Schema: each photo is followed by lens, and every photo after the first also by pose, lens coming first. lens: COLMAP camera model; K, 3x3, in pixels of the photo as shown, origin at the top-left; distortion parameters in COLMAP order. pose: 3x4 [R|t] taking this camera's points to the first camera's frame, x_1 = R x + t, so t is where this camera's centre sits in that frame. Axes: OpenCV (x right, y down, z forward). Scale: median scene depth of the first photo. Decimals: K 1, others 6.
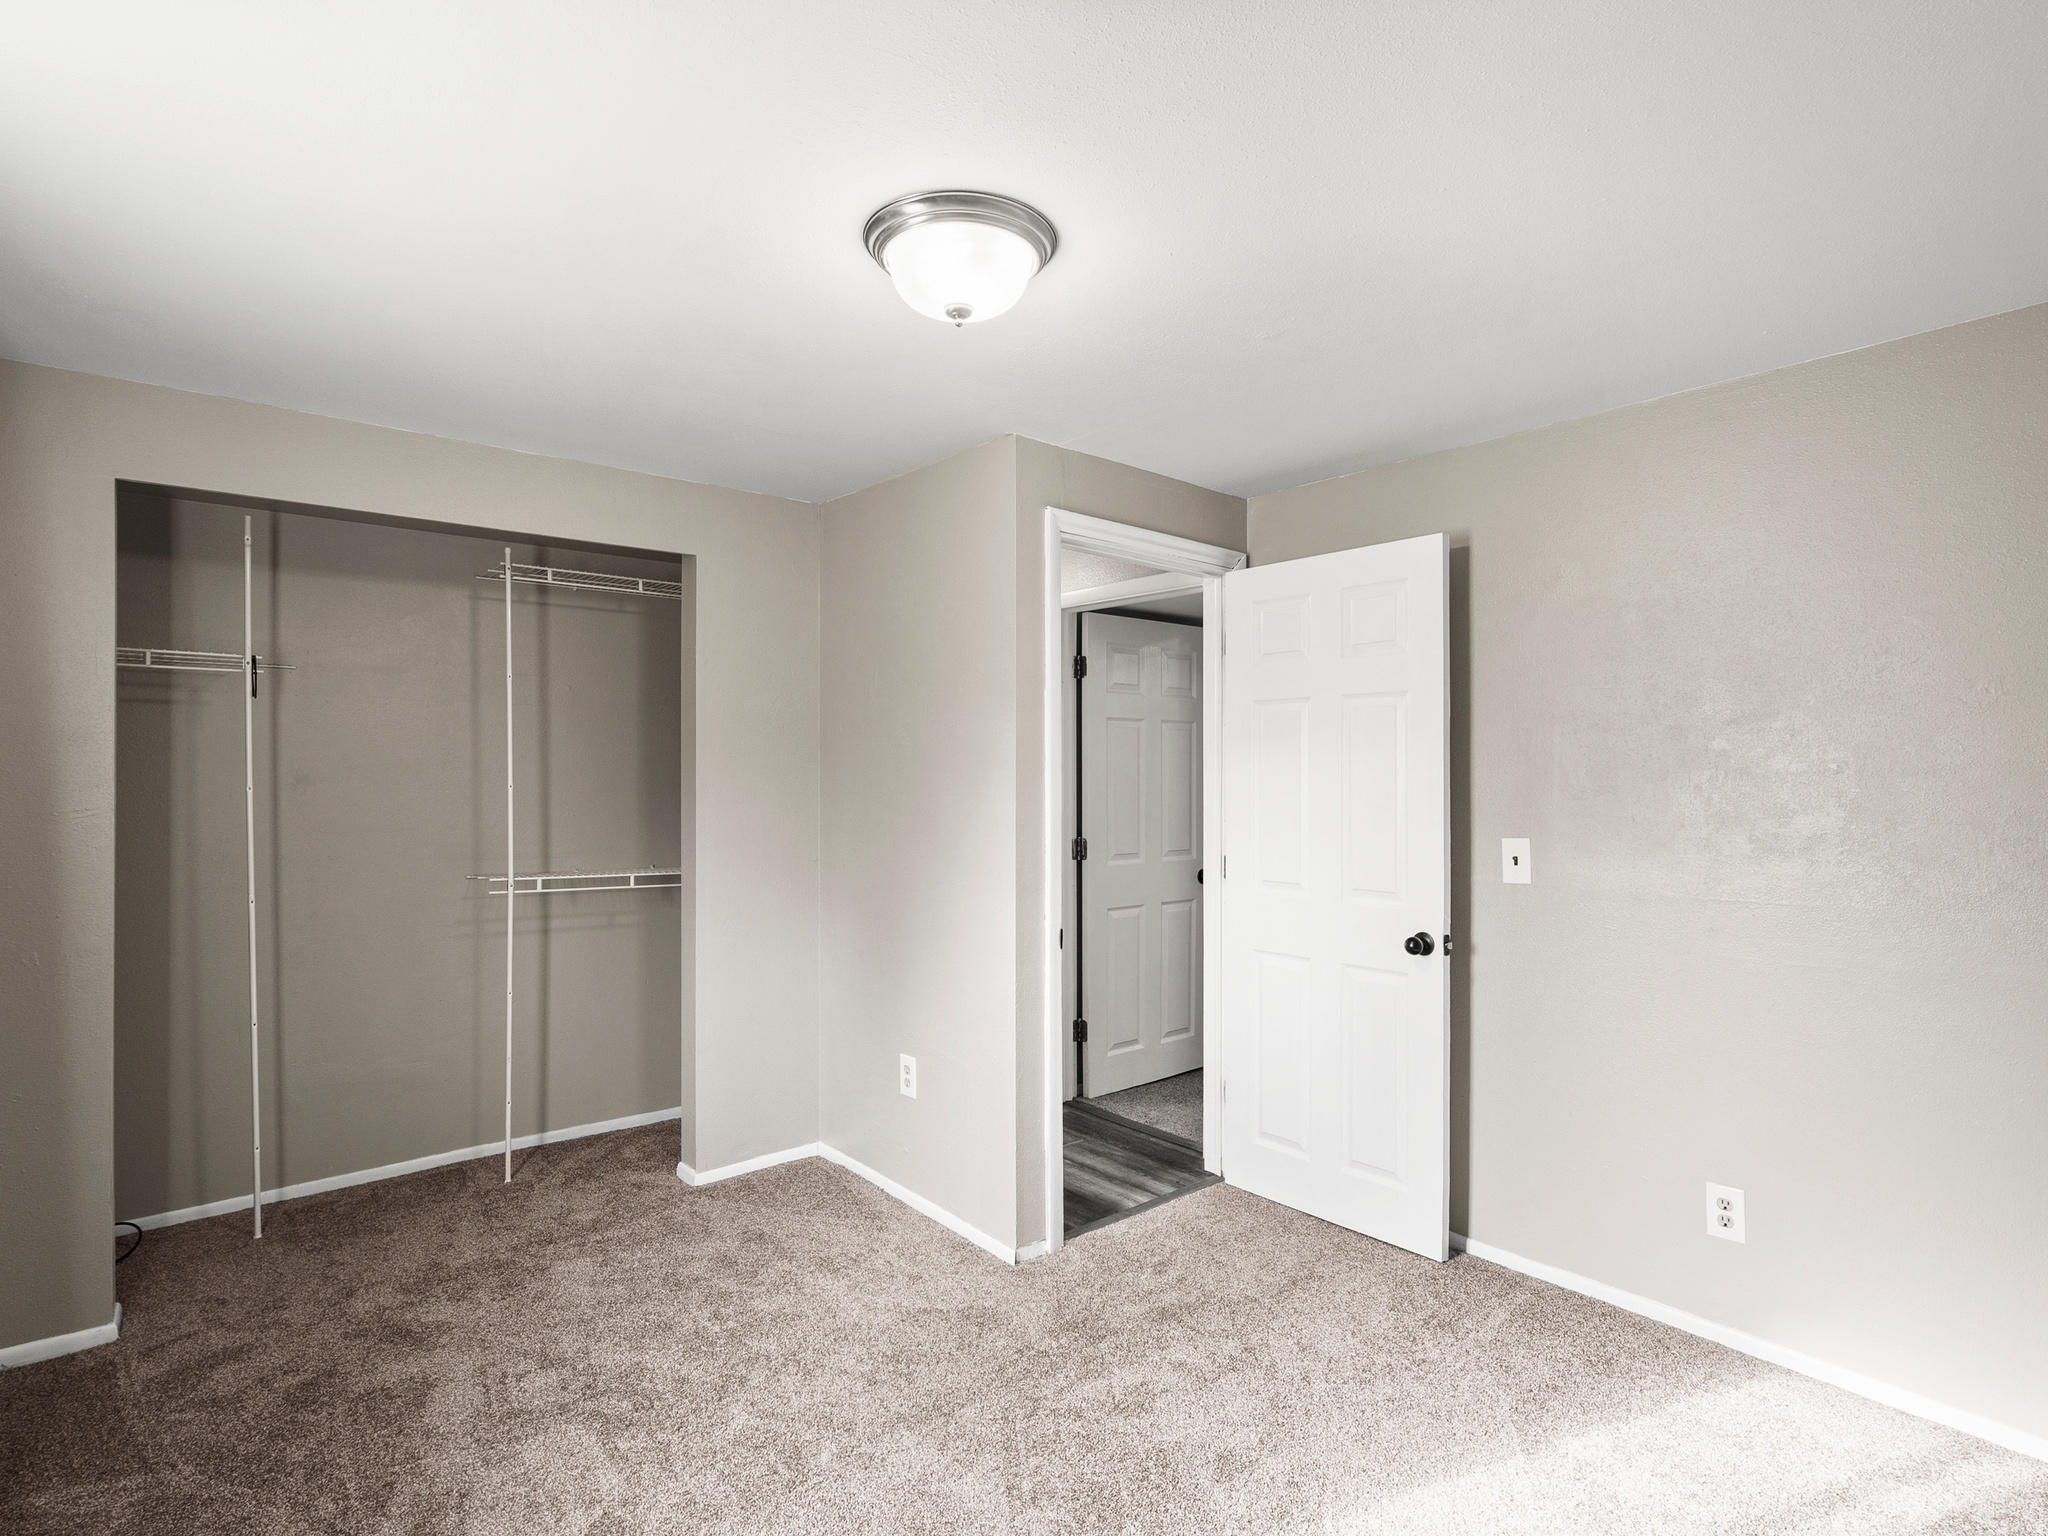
lens RADIAL K [[1070.8, 0, 1016.9], [0, 1070.8, 766.0], [0, 0, 1]] dist [-0.002025, 0.002950]
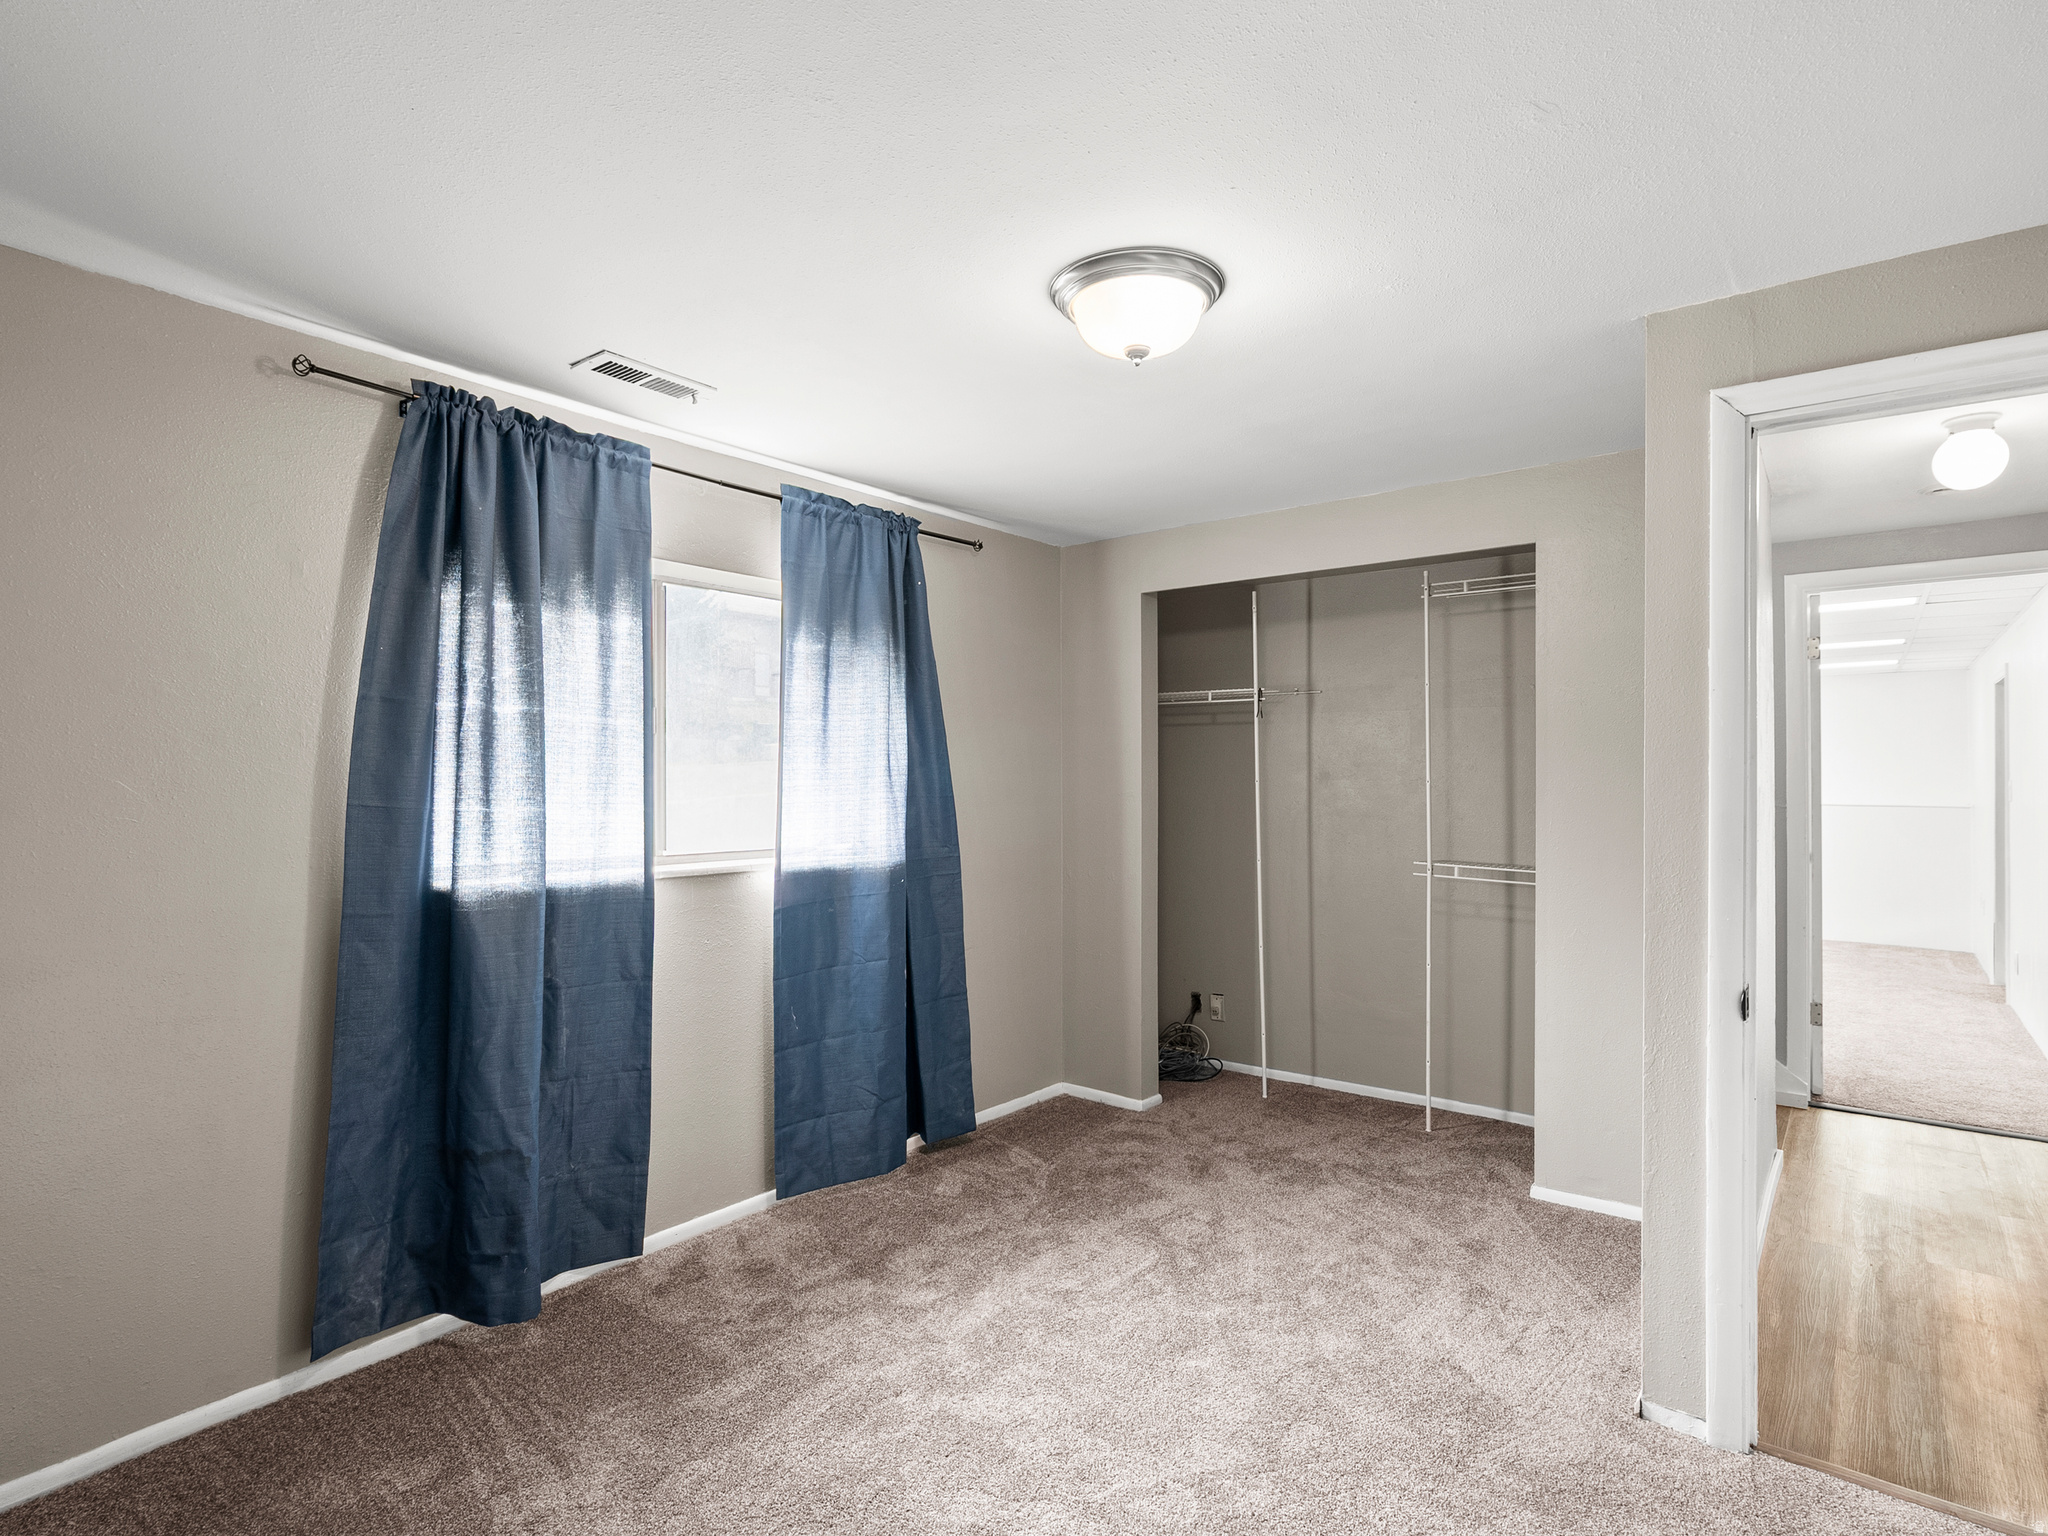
lens RADIAL K [[1070.8, 0, 1033.6], [0, 1070.8, 767.3], [0, 0, 1]] dist [-0.002025, 0.002950]
pose [[0.207762, -0.007857, -0.978148, 0.597217], [0.006878, 0.999955, -0.006572, 0.009230], [0.978155, -0.005363, 0.207807, 0.392584]]
